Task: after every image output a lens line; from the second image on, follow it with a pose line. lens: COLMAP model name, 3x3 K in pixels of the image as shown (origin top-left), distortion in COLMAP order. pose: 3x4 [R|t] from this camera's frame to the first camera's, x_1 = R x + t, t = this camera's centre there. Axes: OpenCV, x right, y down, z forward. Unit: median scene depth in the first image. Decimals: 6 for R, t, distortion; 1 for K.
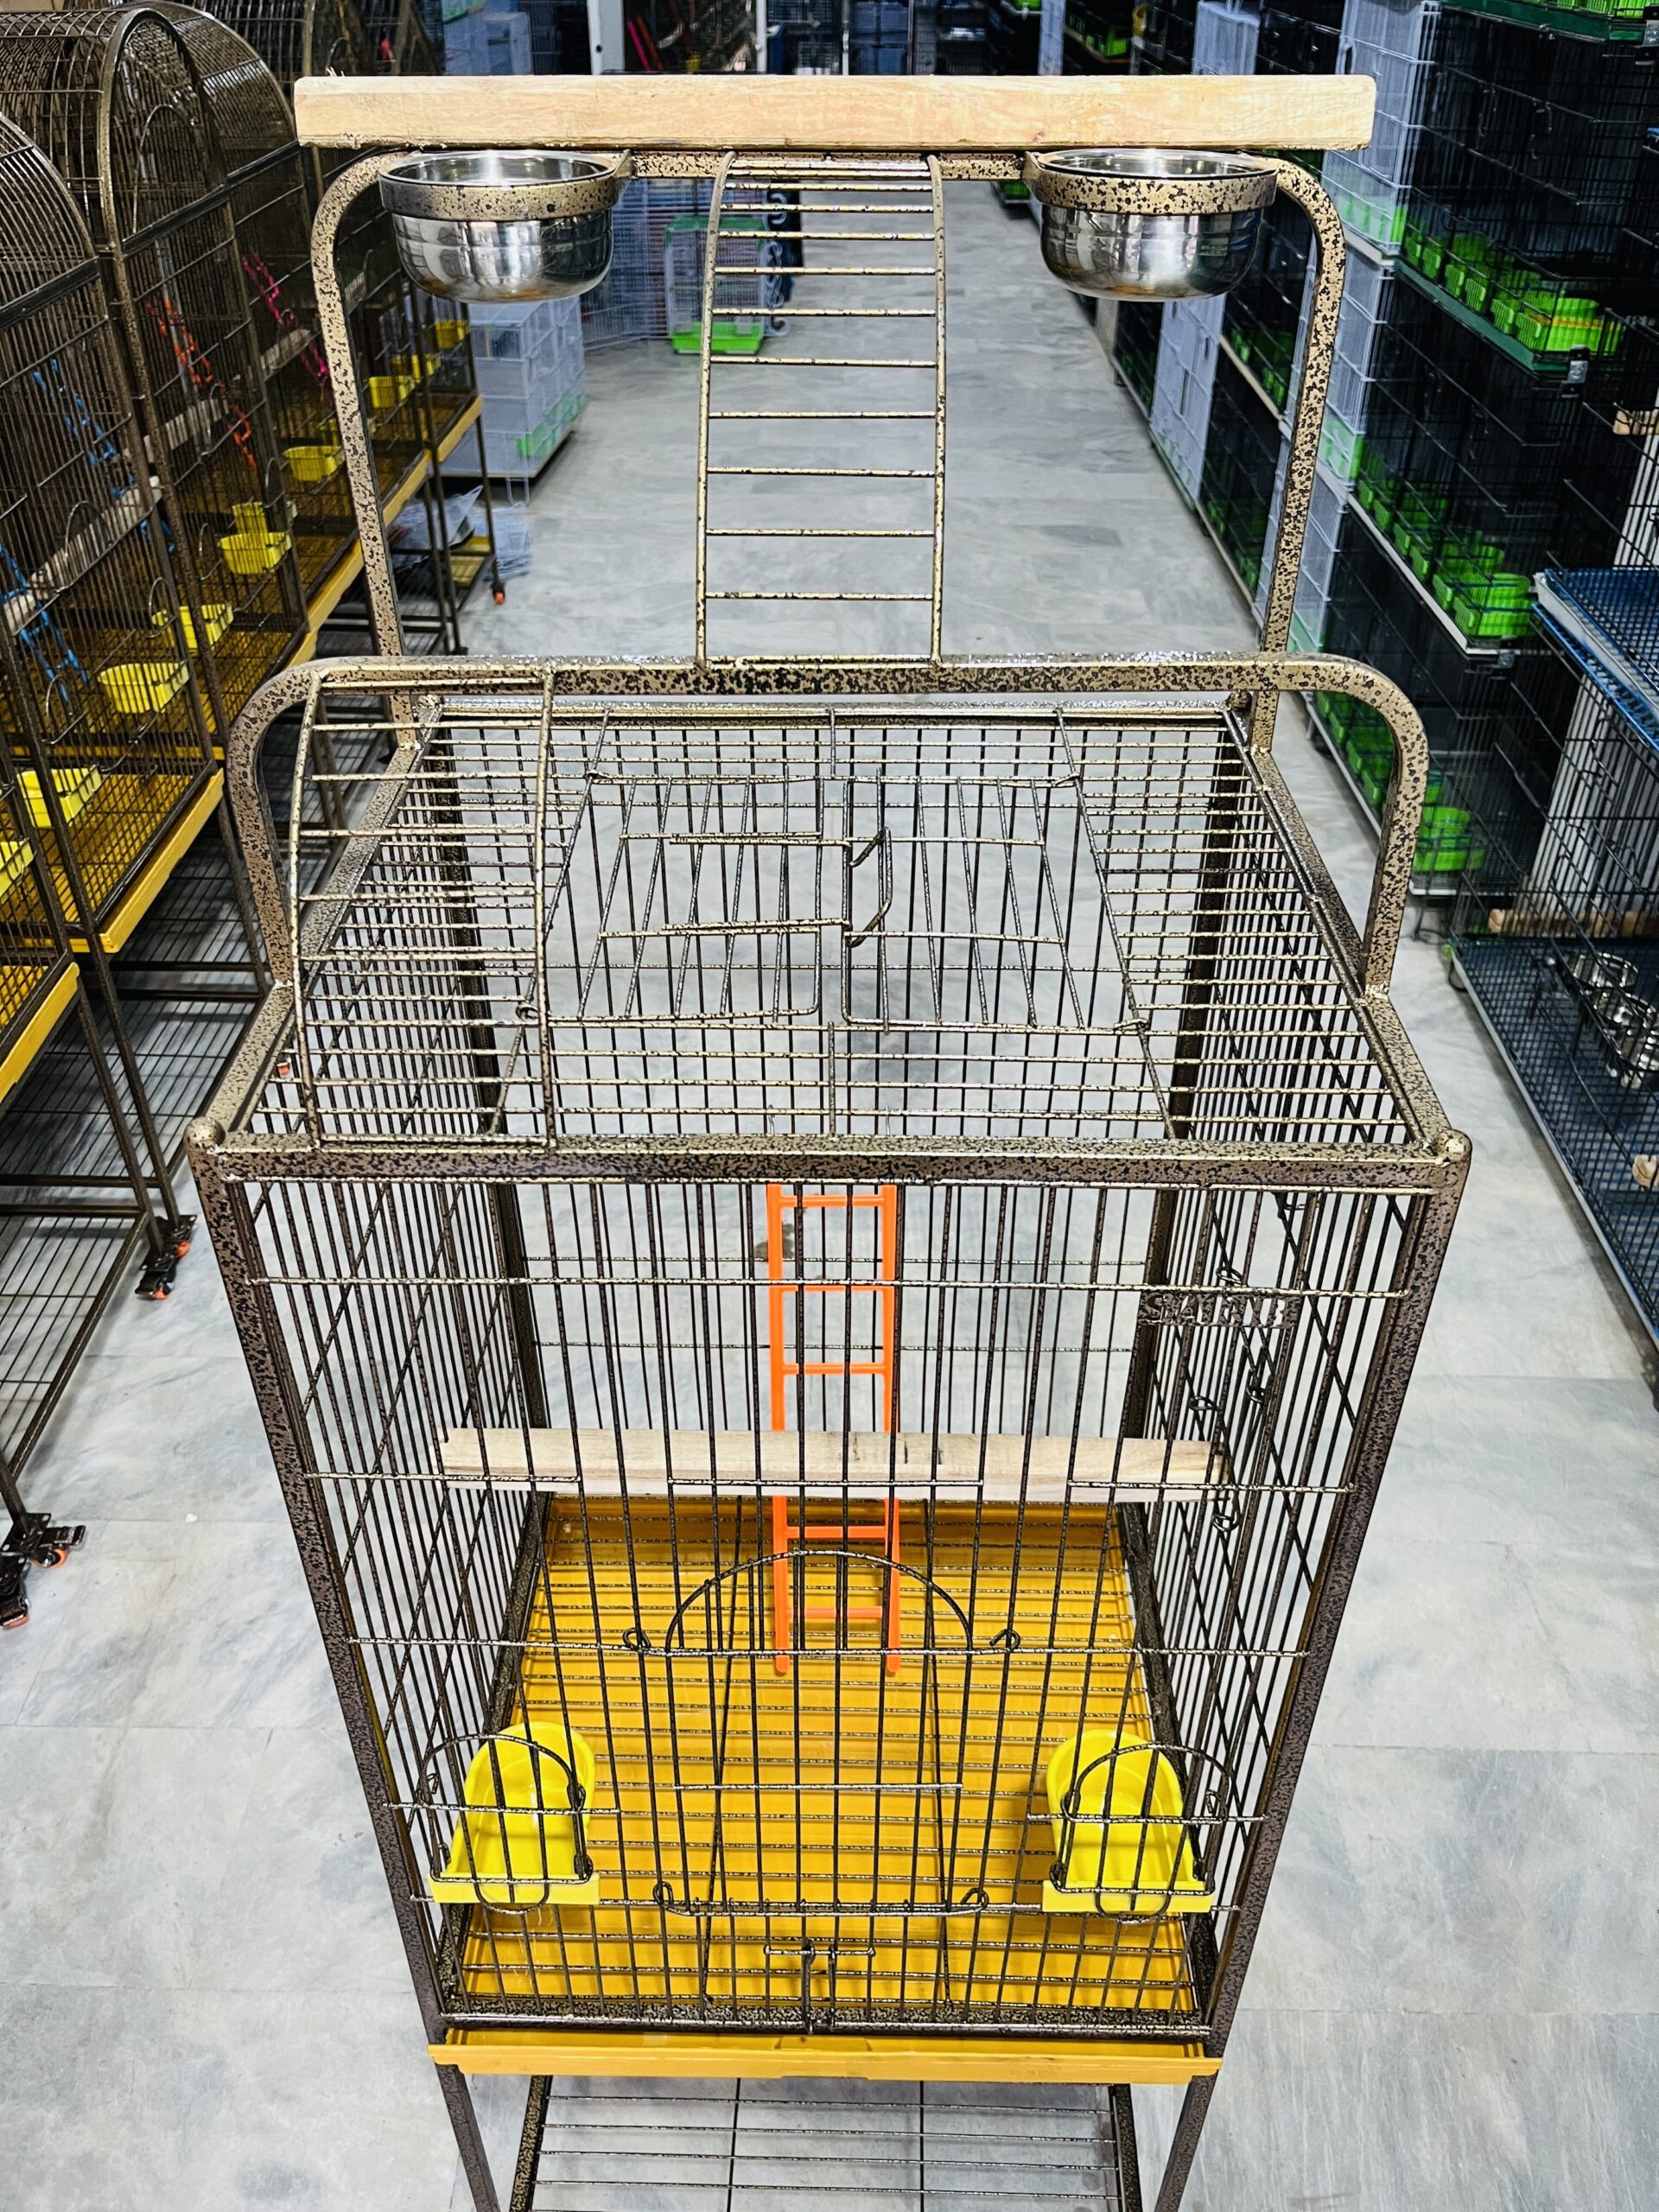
lens RADIAL K [[1661.9, 0, 828.7], [0, 1661.9, 1122.9], [0, 0, 1]] dist [0.064181, -0.094650]
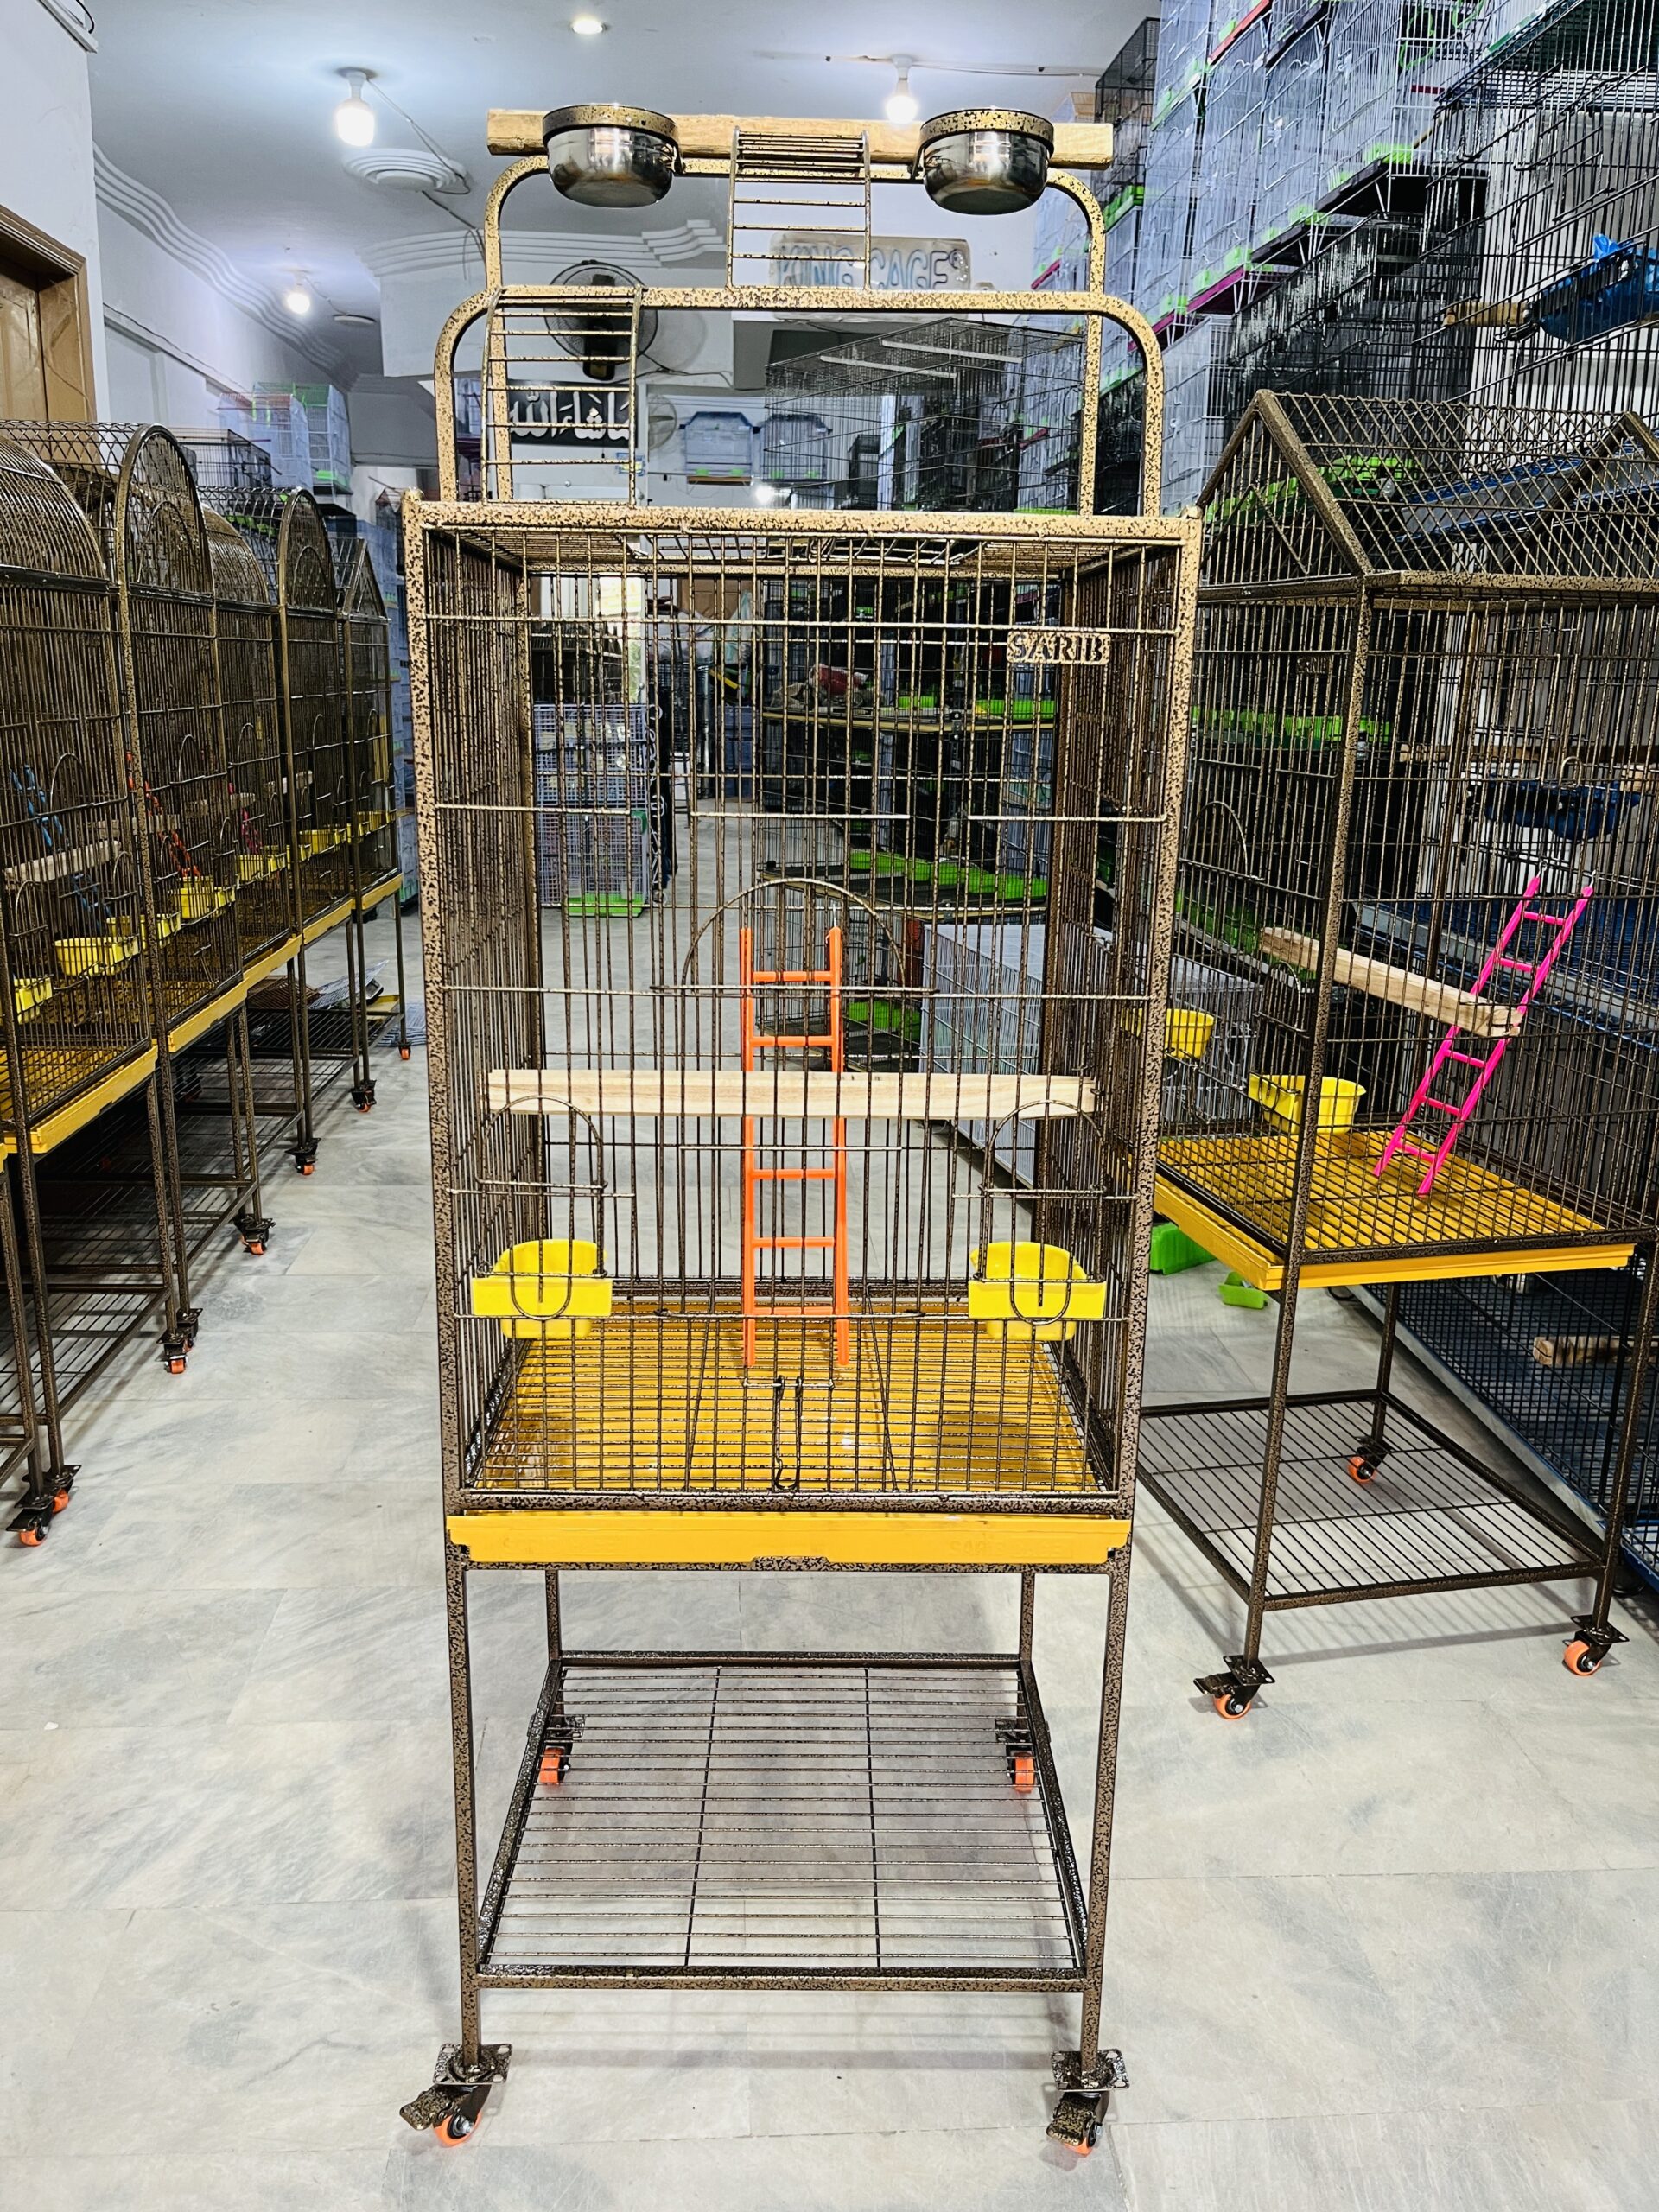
lens RADIAL K [[1661.9, 0, 818.0], [0, 1661.9, 1125.8], [0, 0, 1]] dist [0.064181, -0.094650]
pose [[0.996853, -0.005896, 0.079059, -0.047010], [0.034164, 0.931835, -0.361271, 0.301478], [-0.071540, 0.362835, 0.929103, 0.028558]]
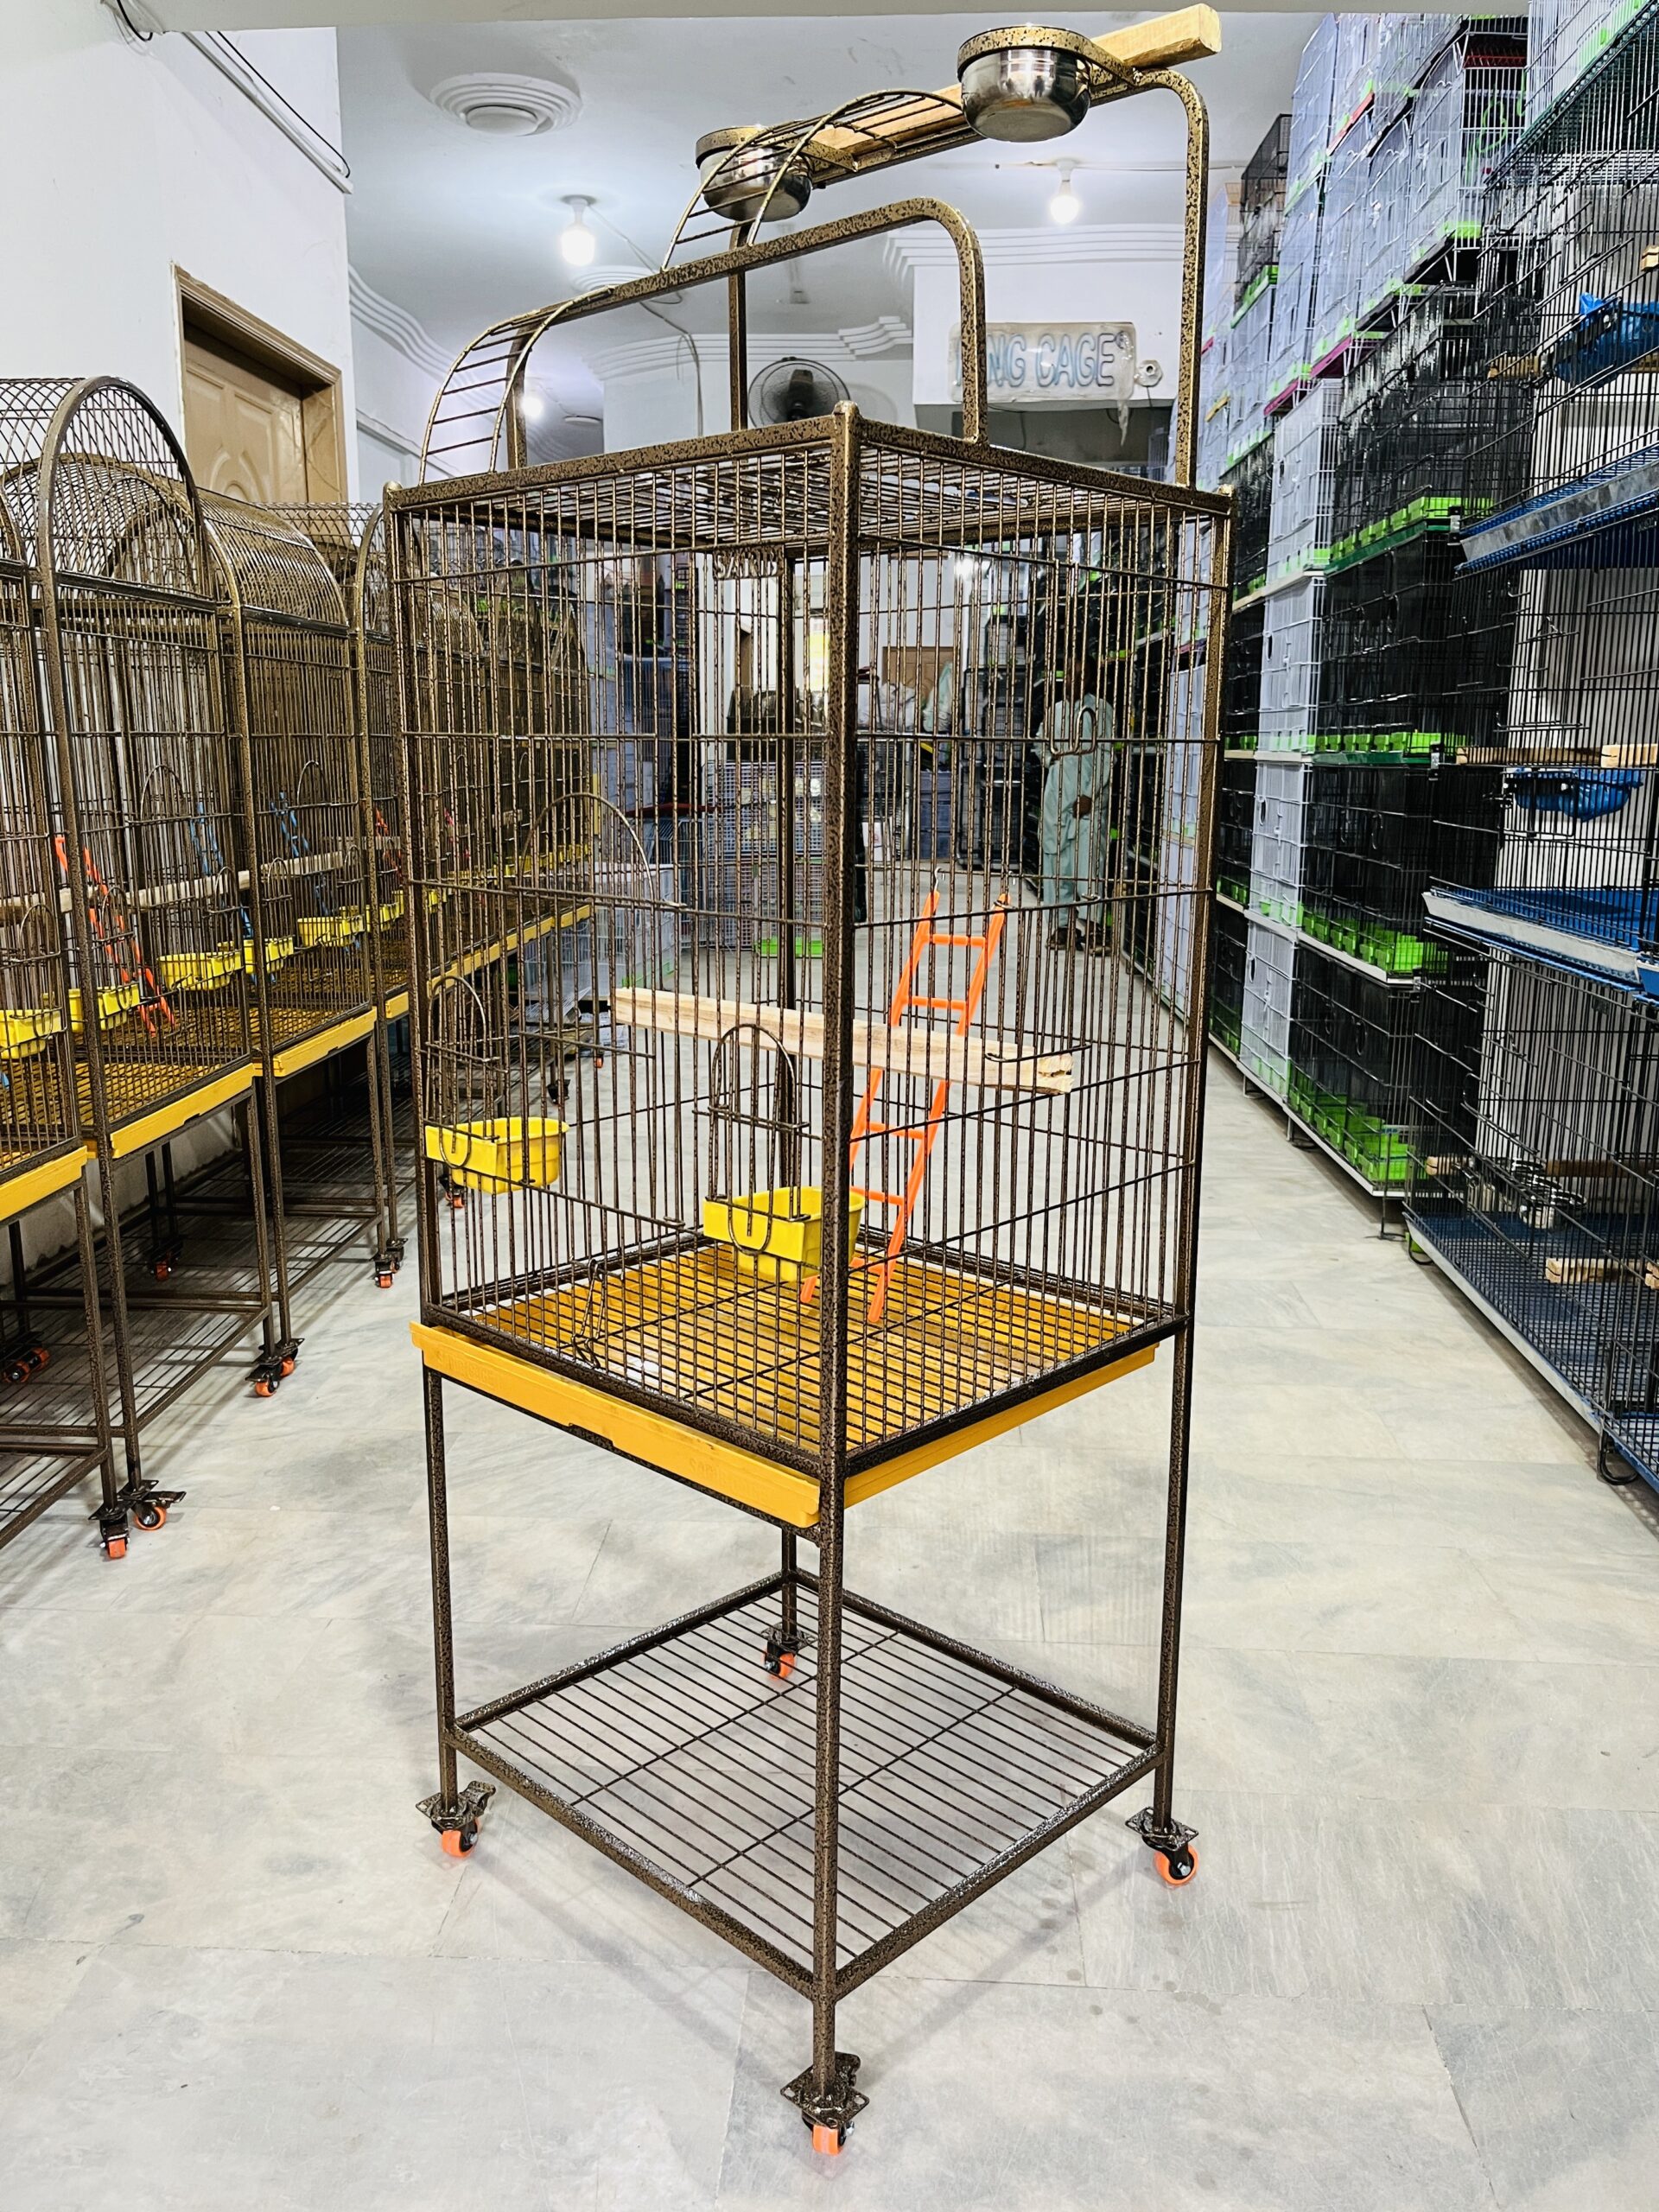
lens RADIAL K [[1661.9, 0, 829.1], [0, 1661.9, 1124.2], [0, 0, 1]] dist [0.064181, -0.094650]
pose [[0.999121, 0.010099, -0.040677, 0.038374], [-0.025650, 0.914894, -0.402879, 0.486483], [0.033147, 0.403569, 0.914349, -0.132152]]
